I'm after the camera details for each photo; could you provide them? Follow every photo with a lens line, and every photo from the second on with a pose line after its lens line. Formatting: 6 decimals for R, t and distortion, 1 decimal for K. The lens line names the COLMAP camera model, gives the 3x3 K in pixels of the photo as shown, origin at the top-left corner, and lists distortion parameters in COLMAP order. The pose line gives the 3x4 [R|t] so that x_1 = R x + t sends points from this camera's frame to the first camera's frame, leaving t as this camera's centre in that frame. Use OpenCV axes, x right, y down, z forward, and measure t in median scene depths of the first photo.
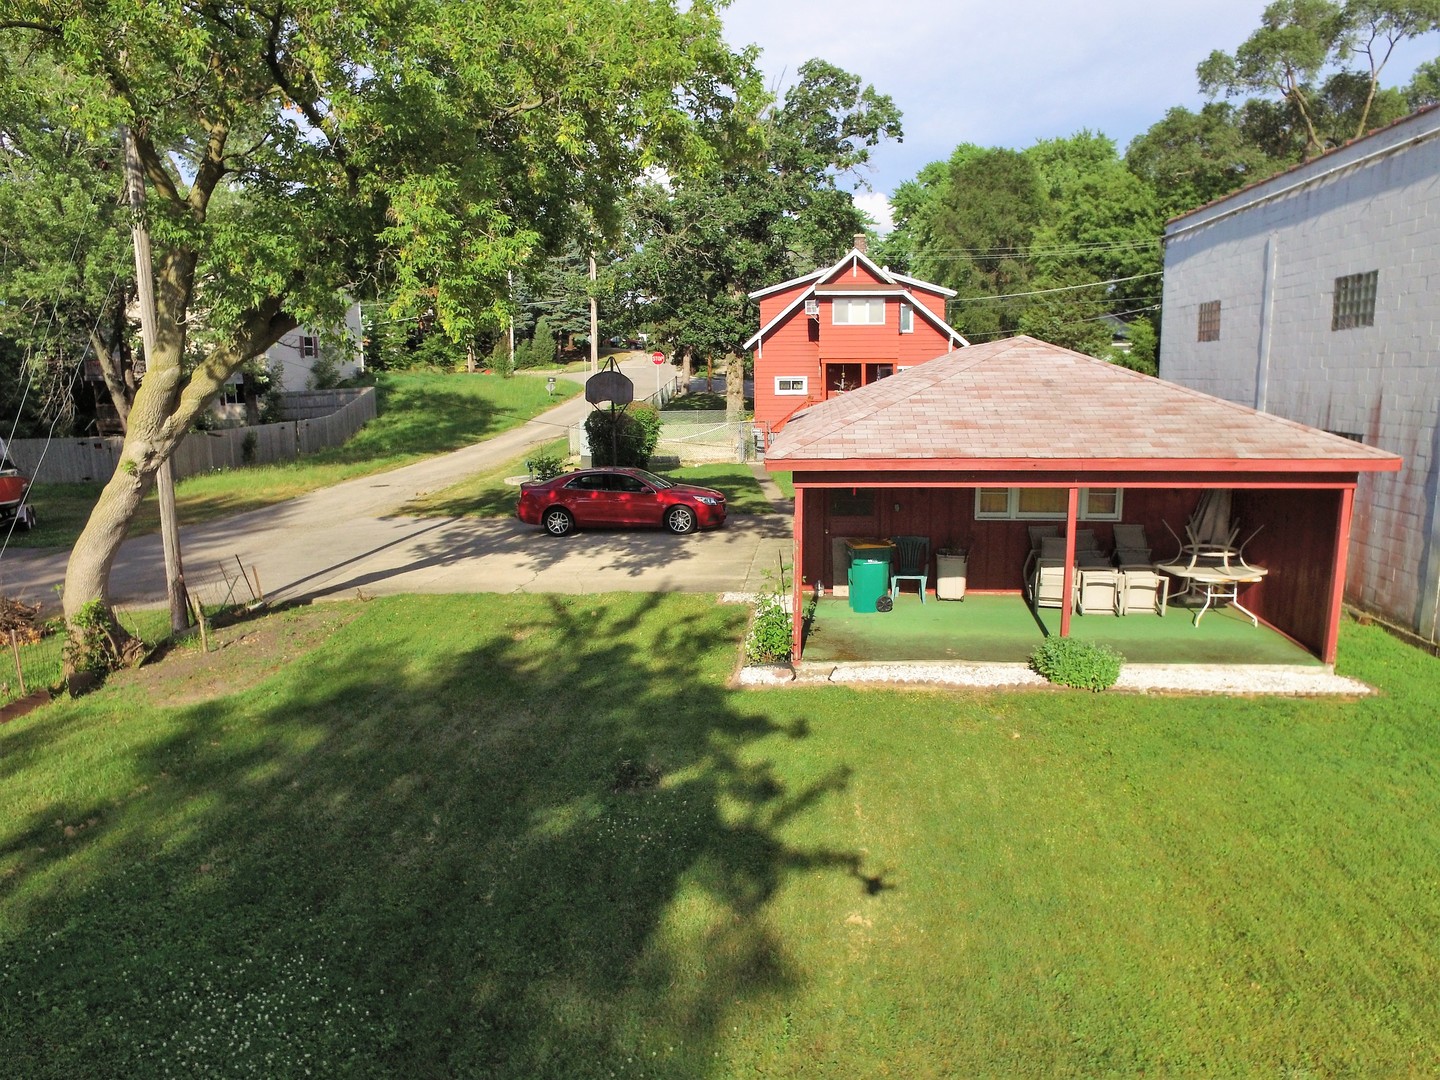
lens RADIAL K [[943.3, 0, 715.4], [0, 943.3, 561.4], [0, 0, 1]] dist [-0.110612, 0.074951]
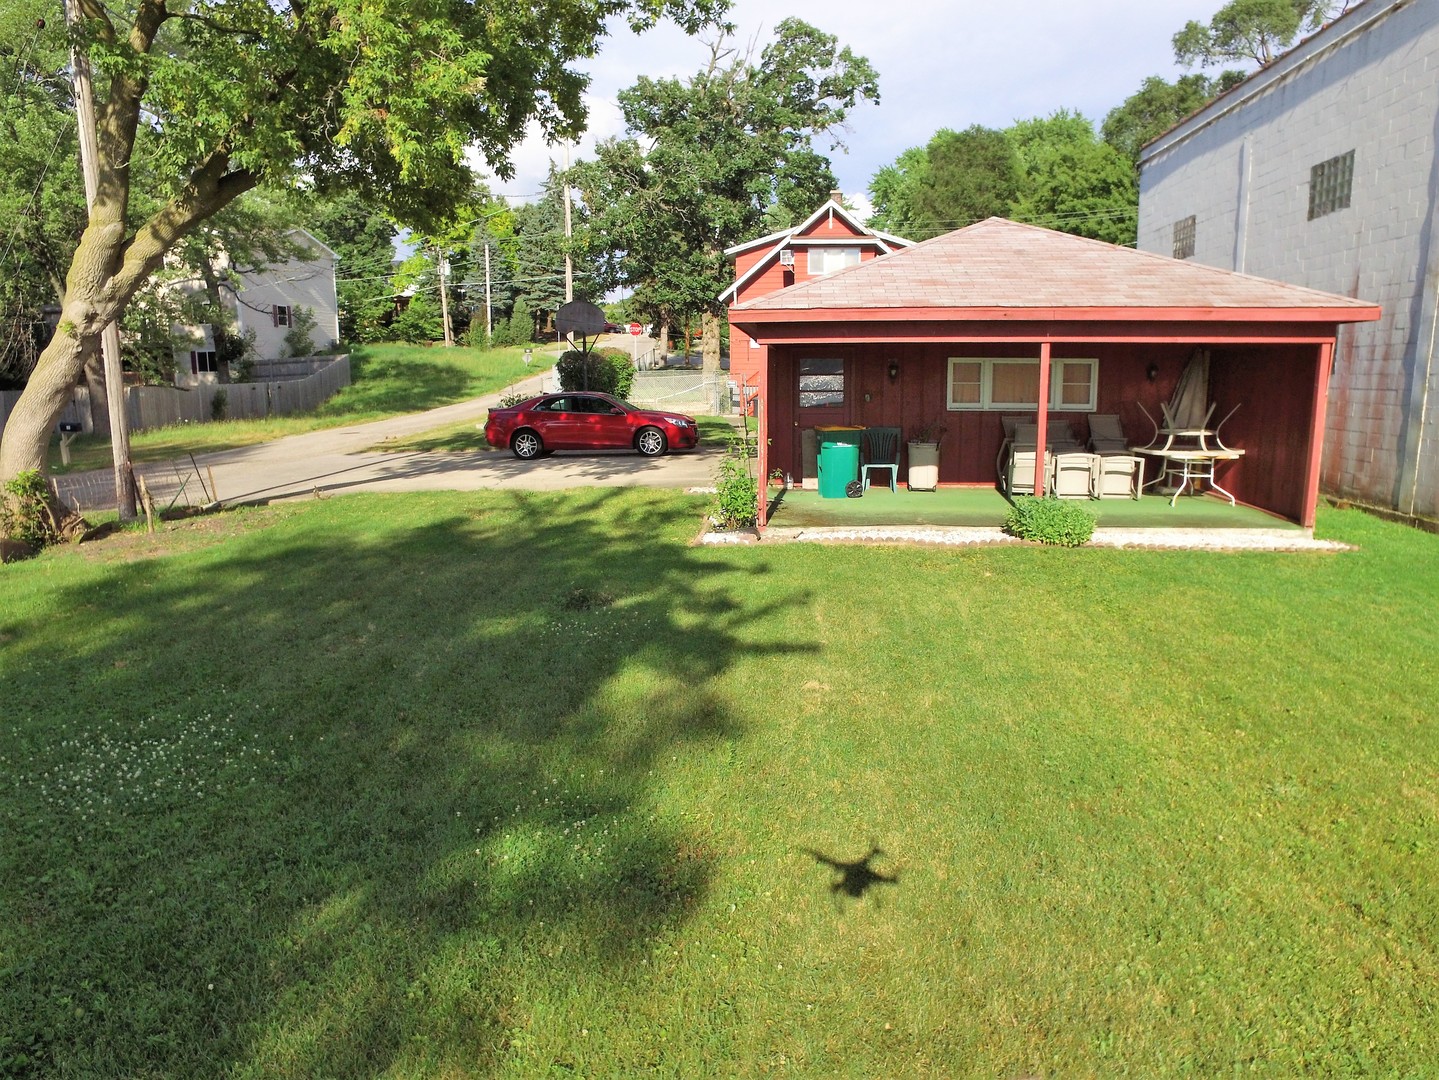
lens RADIAL K [[943.1, 0, 710.7], [0, 943.1, 548.0], [0, 0, 1]] dist [-0.110079, 0.074997]
pose [[0.999867, -0.000876, 0.016271, 0.011393], [0.000899, 0.999999, -0.001434, 0.081445], [-0.016269, 0.001448, 0.999867, 0.020928]]
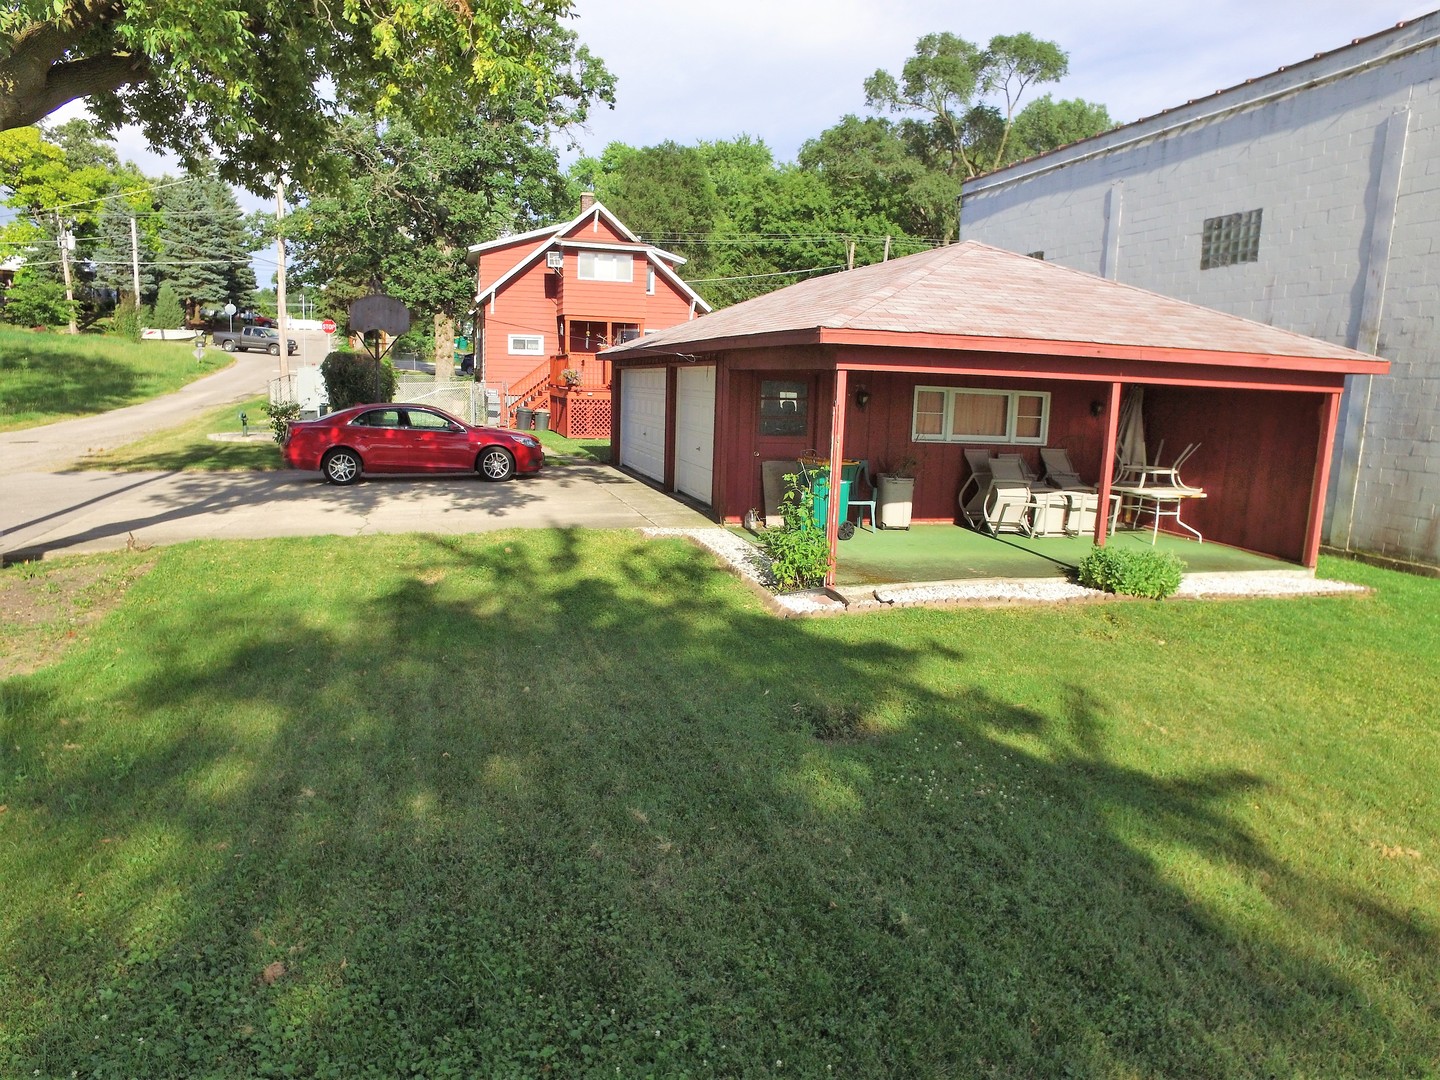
lens RADIAL K [[943.8, 0, 711.2], [0, 943.8, 548.0], [0, 0, 1]] dist [-0.110079, 0.074997]
pose [[0.933308, -0.022914, 0.358345, -0.190828], [0.025604, 0.999668, -0.002762, 0.045869], [-0.358163, 0.011753, 0.933585, 0.173472]]
